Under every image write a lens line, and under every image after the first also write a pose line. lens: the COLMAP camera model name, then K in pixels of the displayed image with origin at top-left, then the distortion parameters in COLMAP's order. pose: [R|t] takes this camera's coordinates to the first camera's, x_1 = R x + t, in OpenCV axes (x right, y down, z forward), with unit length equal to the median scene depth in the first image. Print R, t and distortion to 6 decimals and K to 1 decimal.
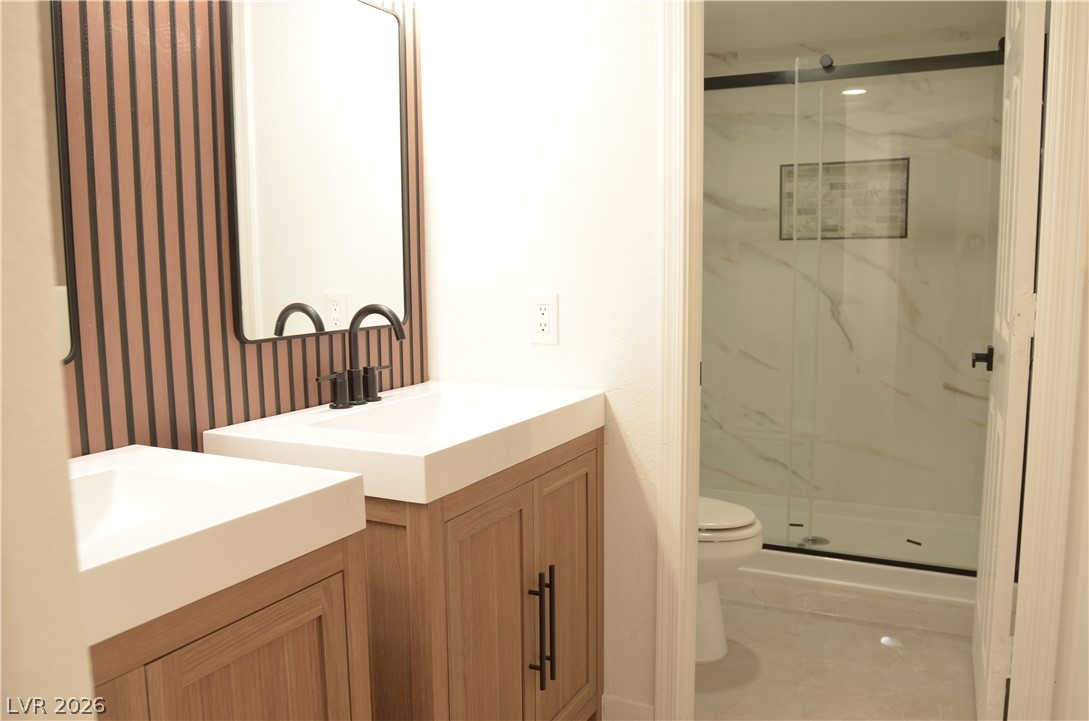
lens RADIAL K [[857.9, 0, 553.7], [0, 857.9, 369.3], [0, 0, 1]] dist [-0.073332, 0.031143]
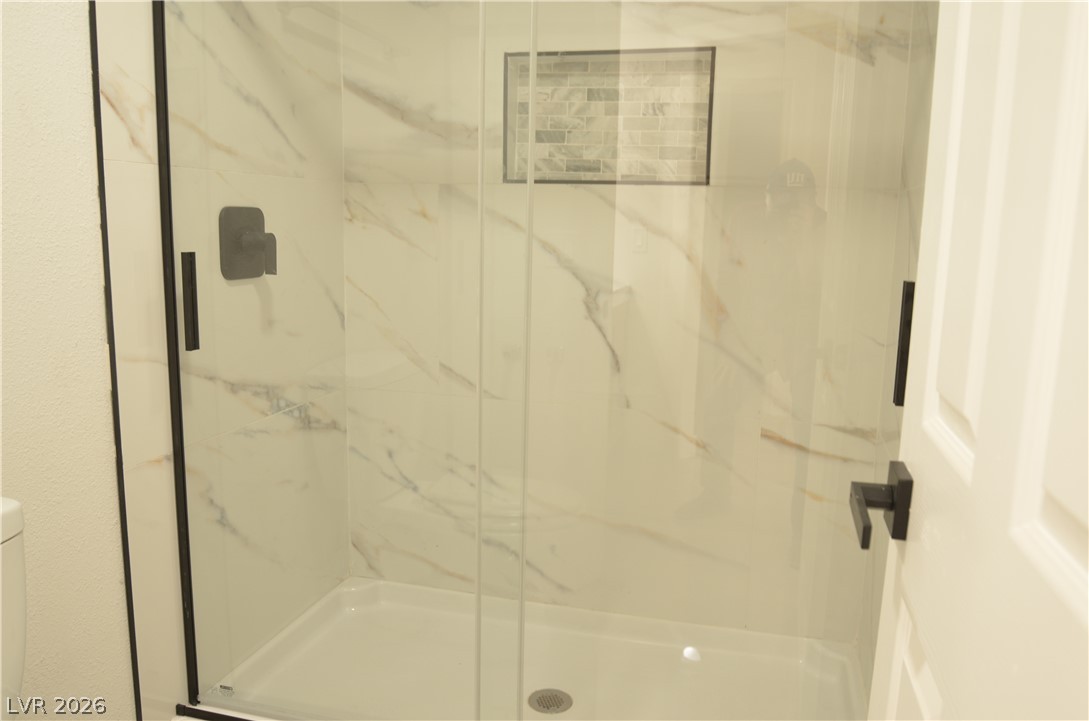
lens RADIAL K [[857.9, 0, 547.3], [0, 857.9, 364.4], [0, 0, 1]] dist [-0.073332, 0.031143]
pose [[0.981077, 0.001060, 0.193614, 0.181261], [-0.009850, 0.998963, 0.044445, -0.052698], [-0.193366, -0.045511, 0.980071, 0.409786]]
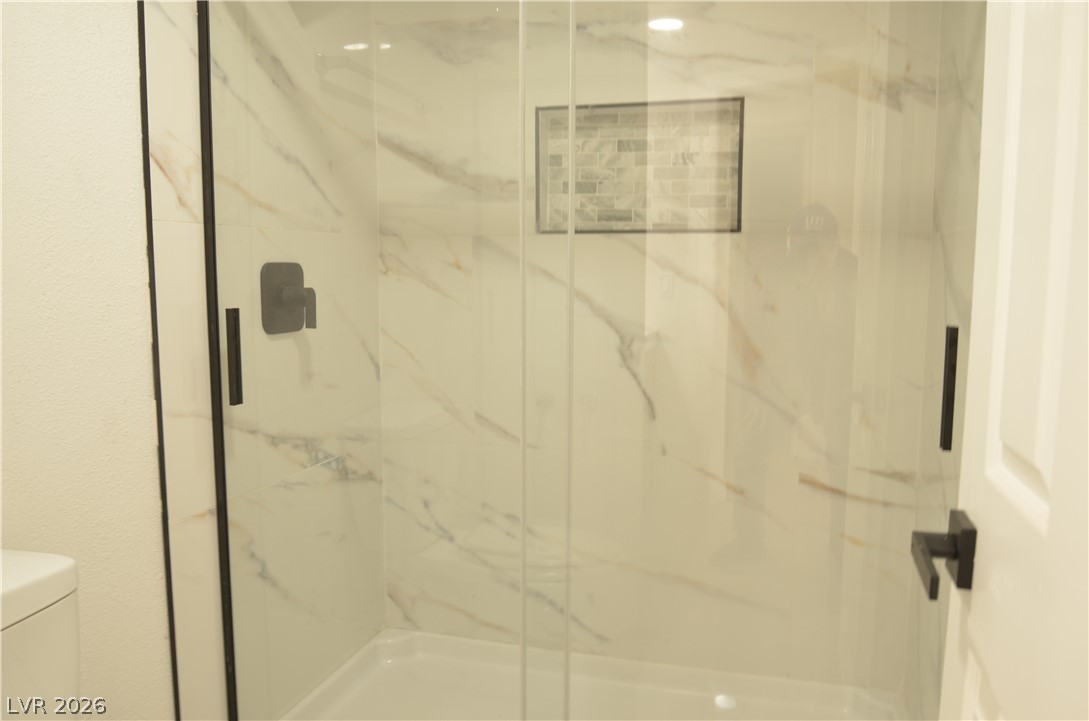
lens RADIAL K [[857.9, 0, 547.2], [0, 857.9, 363.5], [0, 0, 1]] dist [-0.073332, 0.031143]
pose [[0.985380, -0.005117, 0.170293, 0.170580], [0.006583, 0.999946, -0.008045, -0.055766], [-0.170243, 0.009048, 0.985361, 0.409004]]
